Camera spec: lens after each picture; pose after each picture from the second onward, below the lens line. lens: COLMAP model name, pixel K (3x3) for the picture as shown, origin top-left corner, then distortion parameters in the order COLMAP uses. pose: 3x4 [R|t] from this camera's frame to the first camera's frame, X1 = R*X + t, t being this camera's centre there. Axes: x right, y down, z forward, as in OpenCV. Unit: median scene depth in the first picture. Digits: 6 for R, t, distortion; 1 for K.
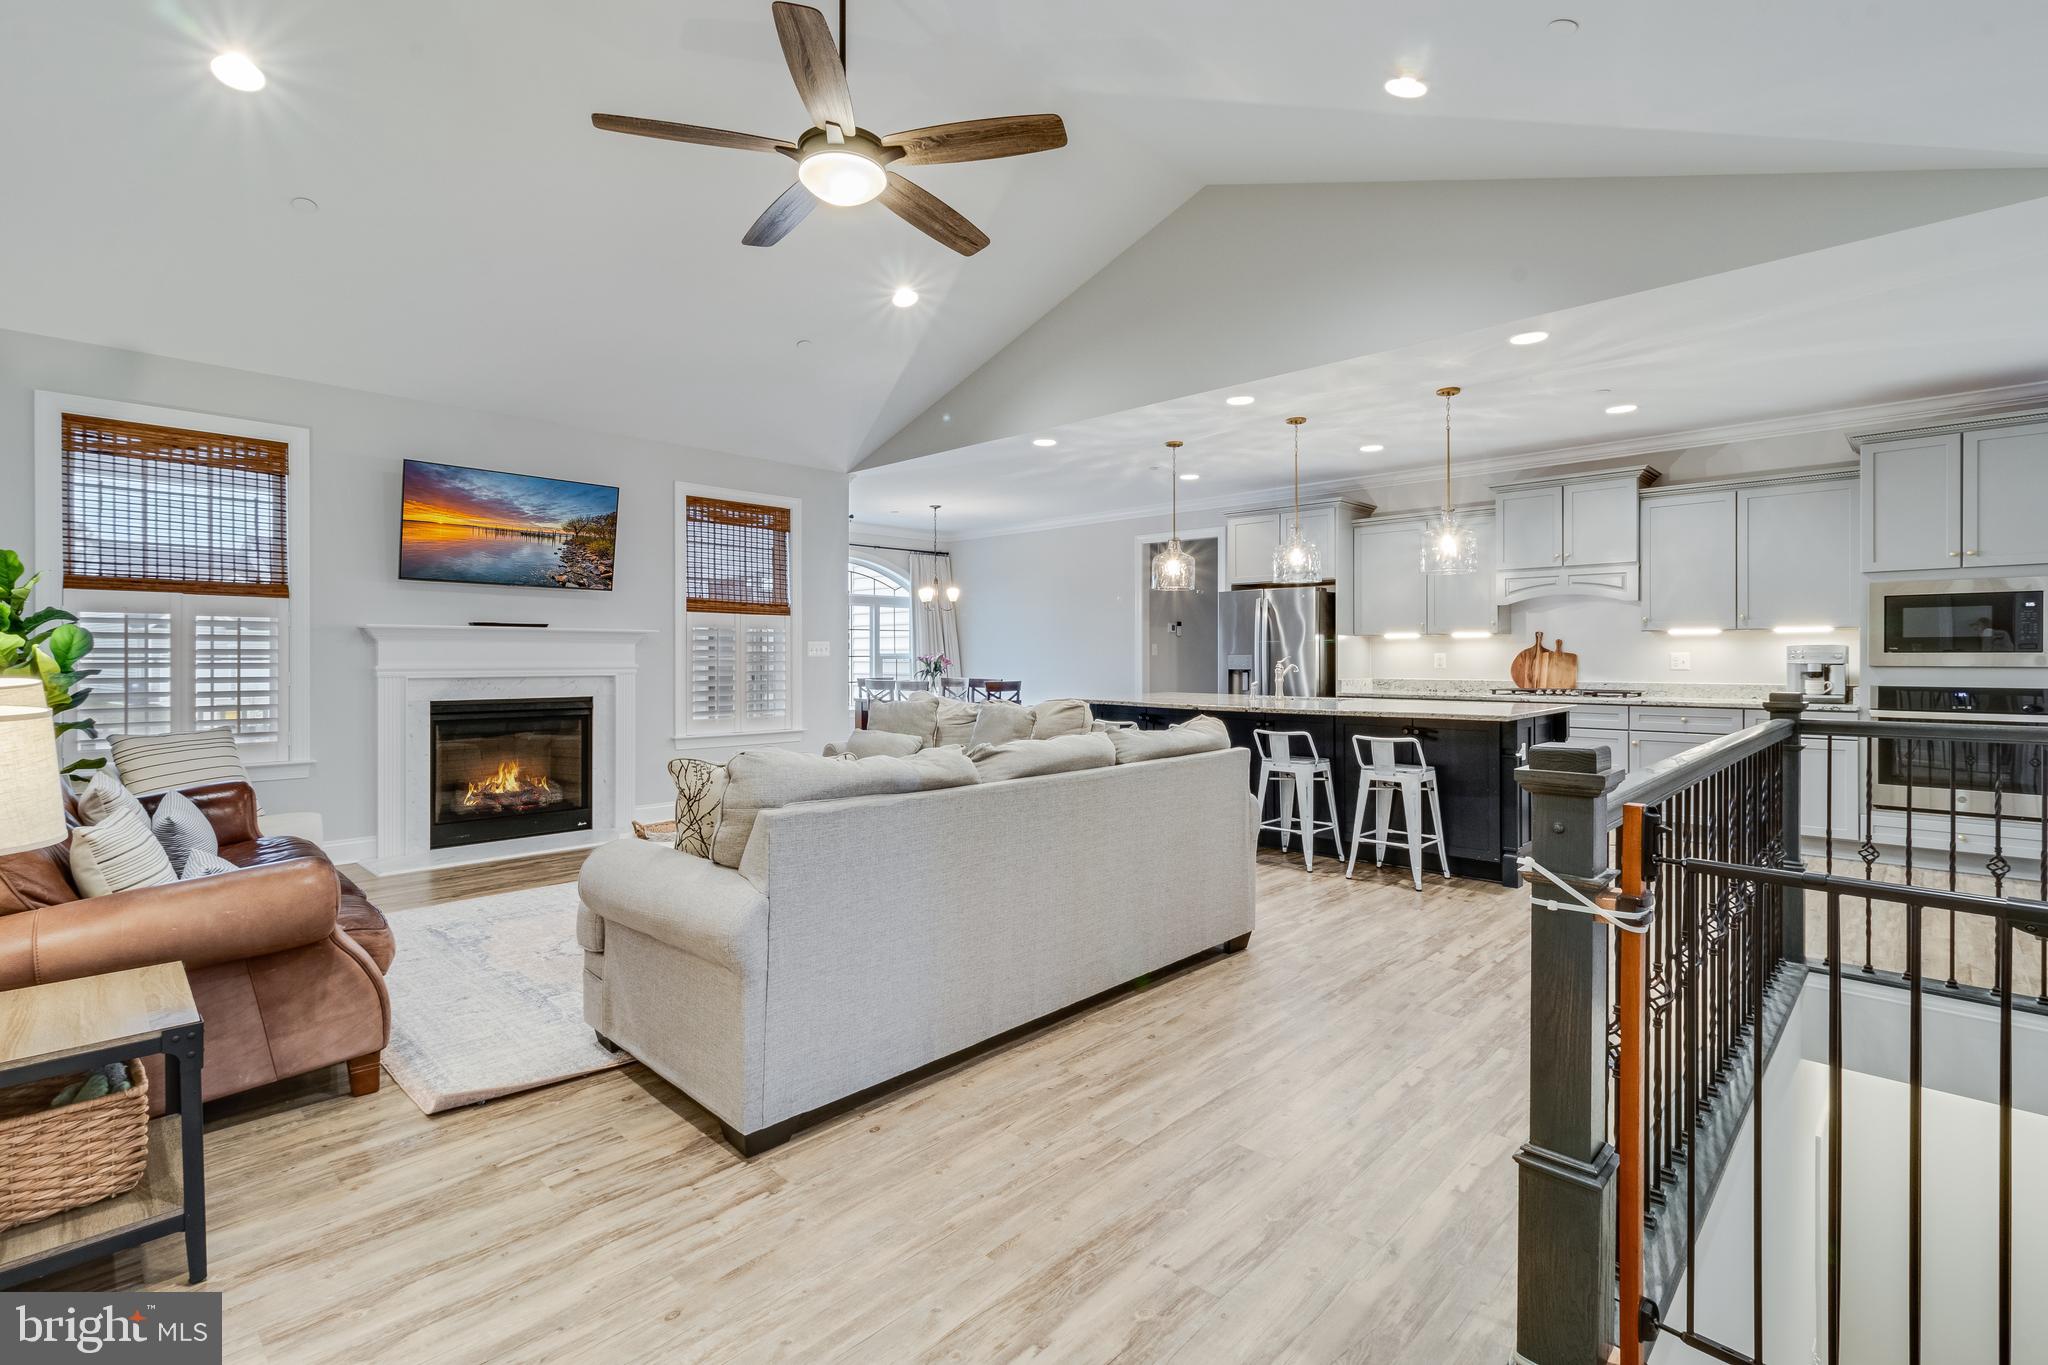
lens RADIAL K [[942.1, 0, 1031.2], [0, 942.1, 661.1], [0, 0, 1]] dist [0.001465, 0.000234]
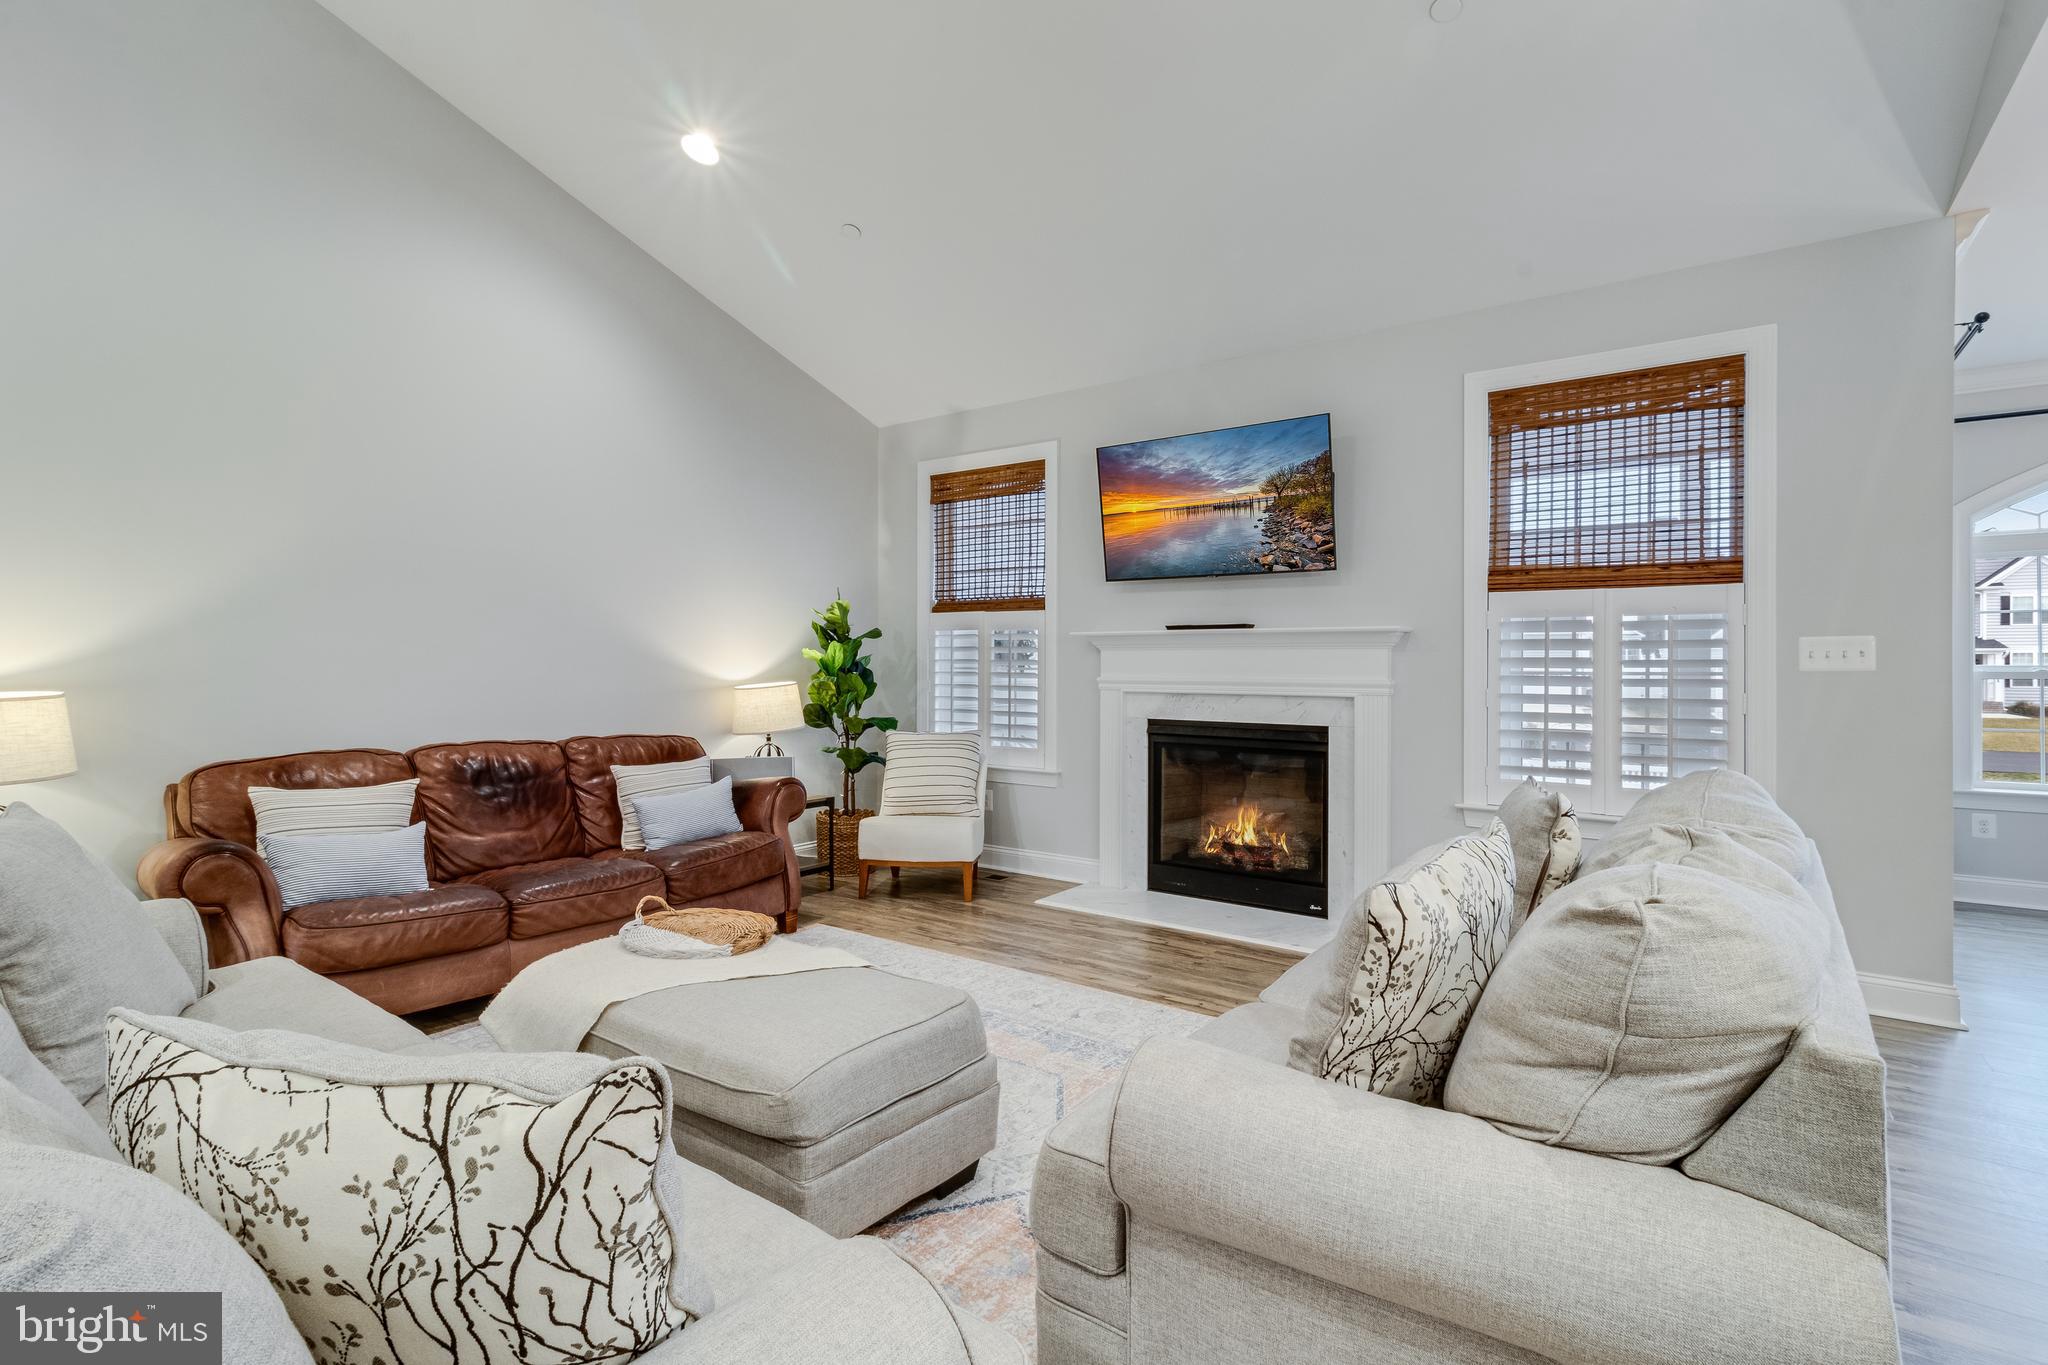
lens RADIAL K [[952.2, 0, 1027.8], [0, 952.2, 670.5], [0, 0, 1]] dist [0.001398, 0.000026]
pose [[0.140822, 0.004418, -0.990025, 0.213299], [-0.008155, 0.999961, 0.003303, -0.004227], [0.990001, 0.007609, 0.140852, 0.766094]]
